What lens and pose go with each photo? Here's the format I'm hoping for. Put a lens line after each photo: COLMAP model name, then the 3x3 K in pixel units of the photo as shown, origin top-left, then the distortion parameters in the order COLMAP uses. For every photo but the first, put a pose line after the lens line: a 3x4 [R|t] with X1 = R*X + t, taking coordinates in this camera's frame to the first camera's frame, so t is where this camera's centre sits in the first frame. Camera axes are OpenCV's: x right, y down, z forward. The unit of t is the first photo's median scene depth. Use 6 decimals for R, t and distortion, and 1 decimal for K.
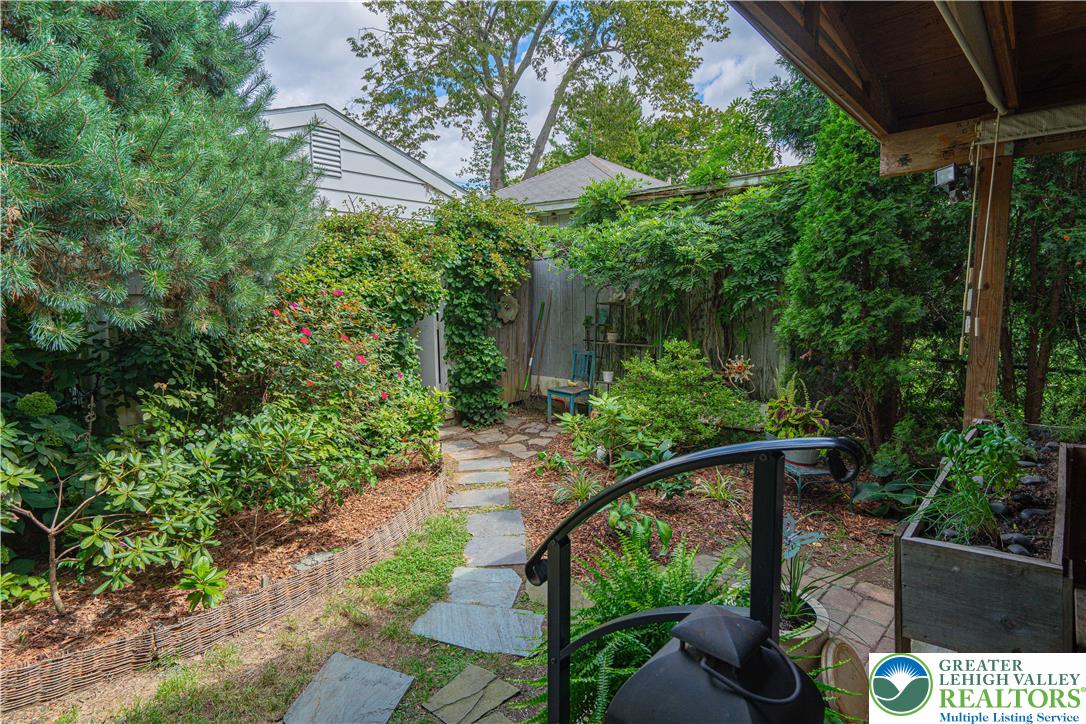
lens RADIAL K [[577.1, 0, 544.8], [0, 577.1, 365.2], [0, 0, 1]] dist [0.002028, 0.000016]
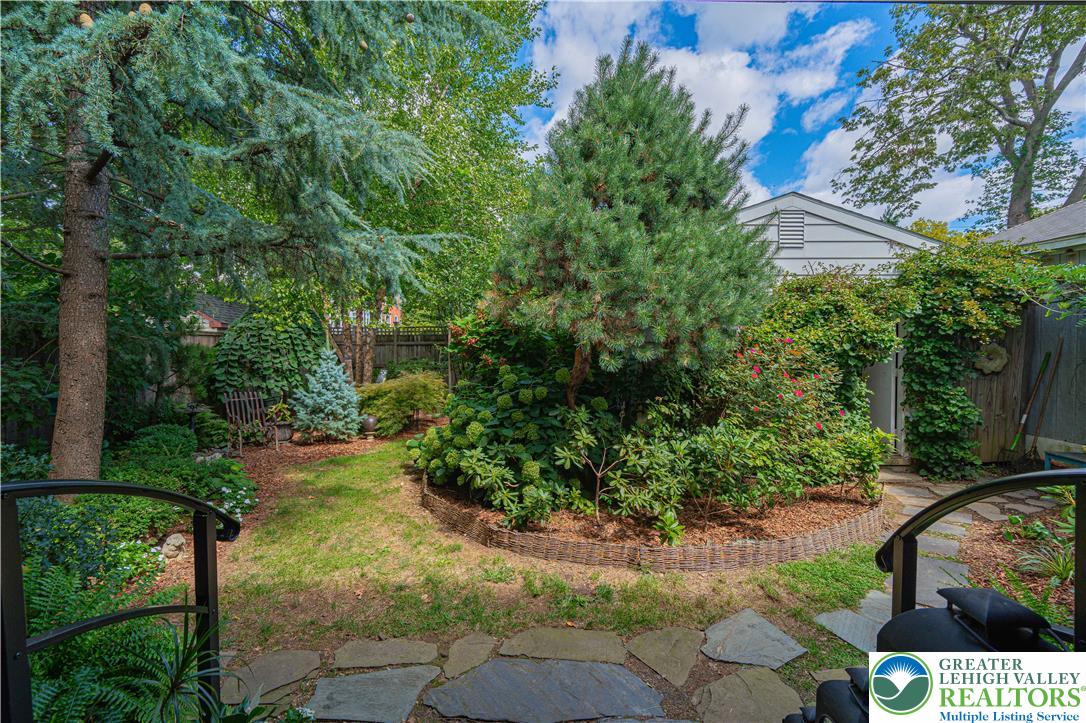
lens RADIAL K [[487.4, 0, 540.2], [0, 487.4, 361.9], [0, 0, 1]] dist [-0.003780, 0.000404]
pose [[0.654500, 0.029705, -0.755478, 0.108582], [-0.095104, 0.994526, -0.043288, 0.020882], [0.750057, 0.100181, 0.653742, -0.105712]]
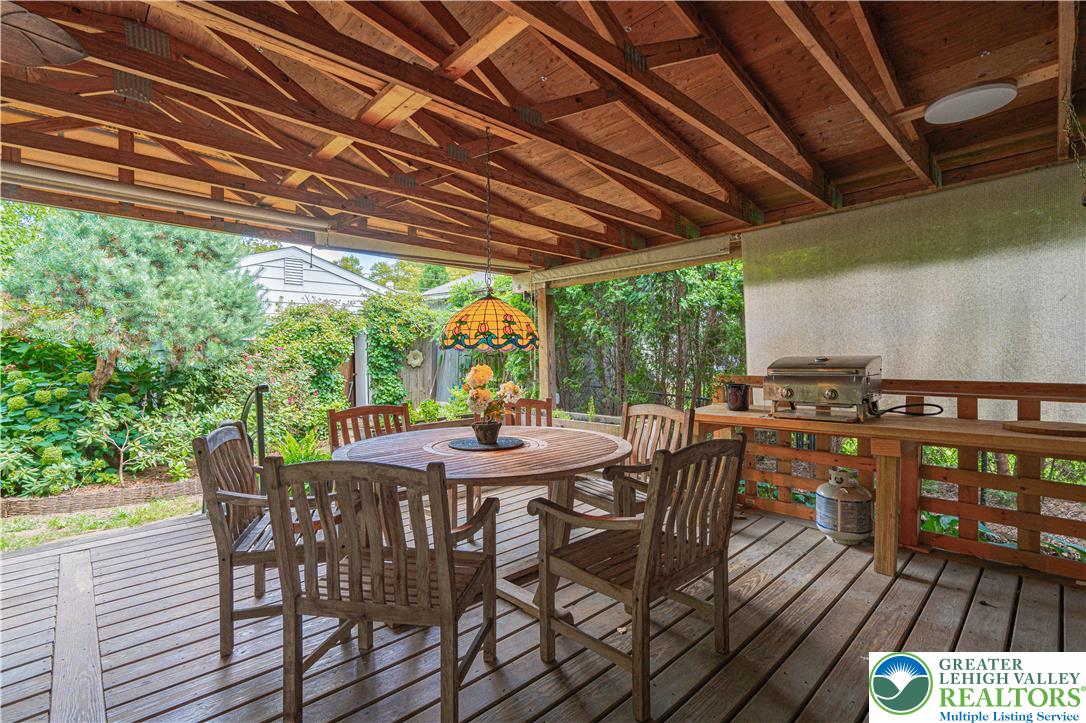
lens RADIAL K [[487.4, 0, 522.2], [0, 487.4, 363.2], [0, 0, 1]] dist [-0.003780, 0.000404]
pose [[0.995947, 0.005839, -0.089758, 0.743184], [-0.014110, 0.995678, -0.091792, 0.075258], [0.088834, 0.092686, 0.991725, -0.667725]]
